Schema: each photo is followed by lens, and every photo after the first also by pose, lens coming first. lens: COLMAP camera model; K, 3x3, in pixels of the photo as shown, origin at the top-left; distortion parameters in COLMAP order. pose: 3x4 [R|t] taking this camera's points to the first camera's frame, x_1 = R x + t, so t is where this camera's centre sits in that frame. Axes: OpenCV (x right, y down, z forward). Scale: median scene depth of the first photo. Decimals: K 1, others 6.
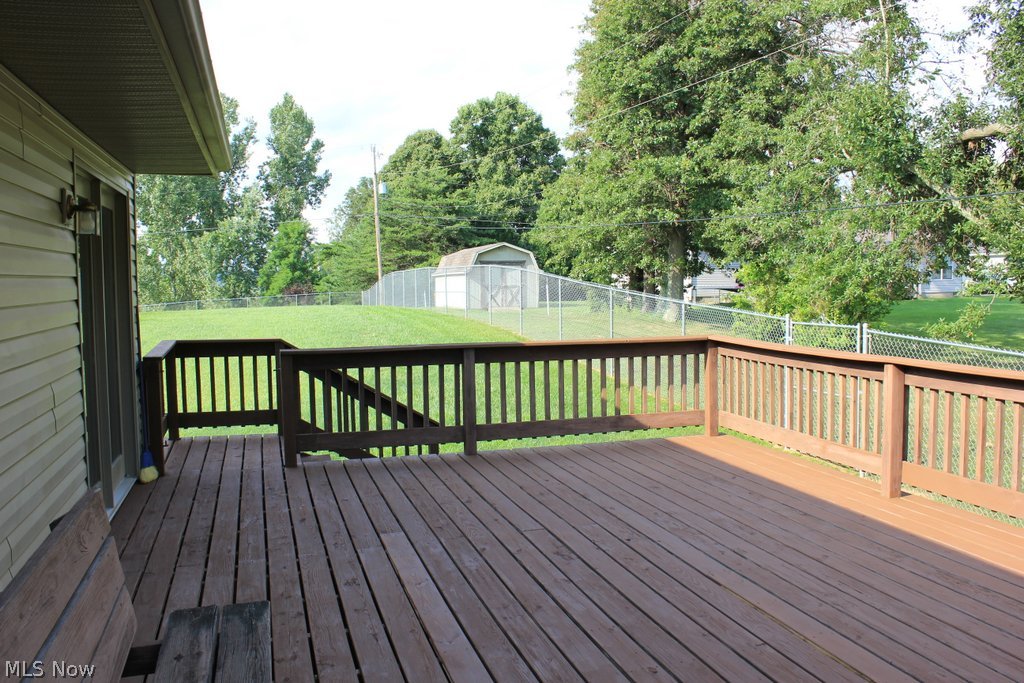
lens RADIAL K [[870.3, 0, 519.8], [0, 870.3, 340.7], [0, 0, 1]] dist [-0.170862, 0.165021]
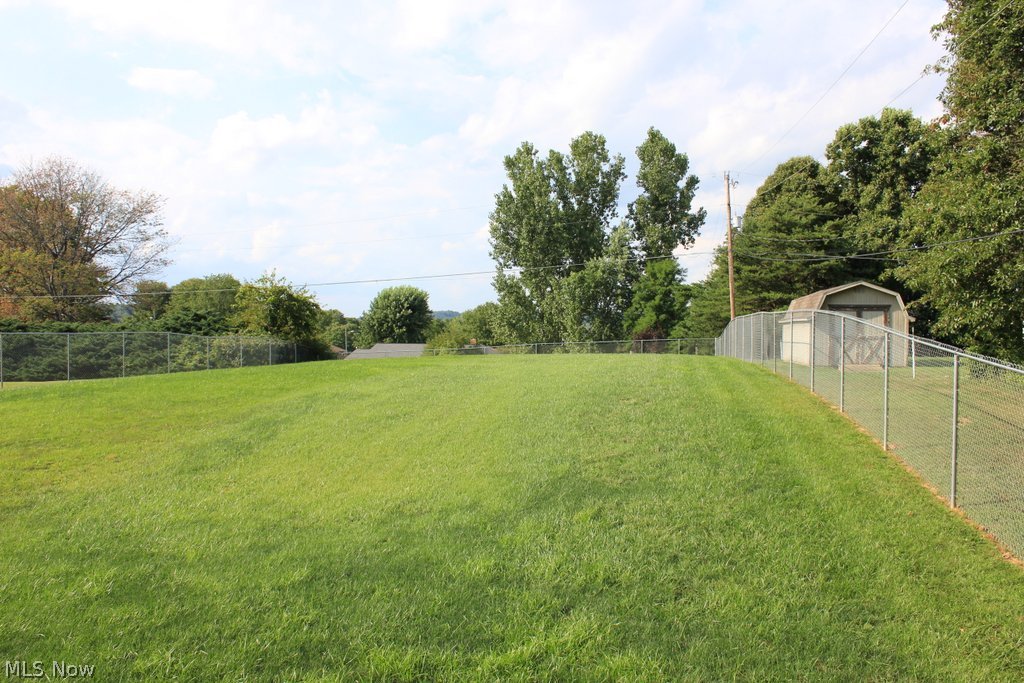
lens RADIAL K [[870.3, 0, 519.8], [0, 870.3, 340.7], [0, 0, 1]] dist [-0.170862, 0.165021]
pose [[0.896407, 0.023875, -0.442589, 0.024885], [-0.046217, 0.998140, -0.039762, -0.008688], [0.440816, 0.056098, 0.895843, 0.103118]]
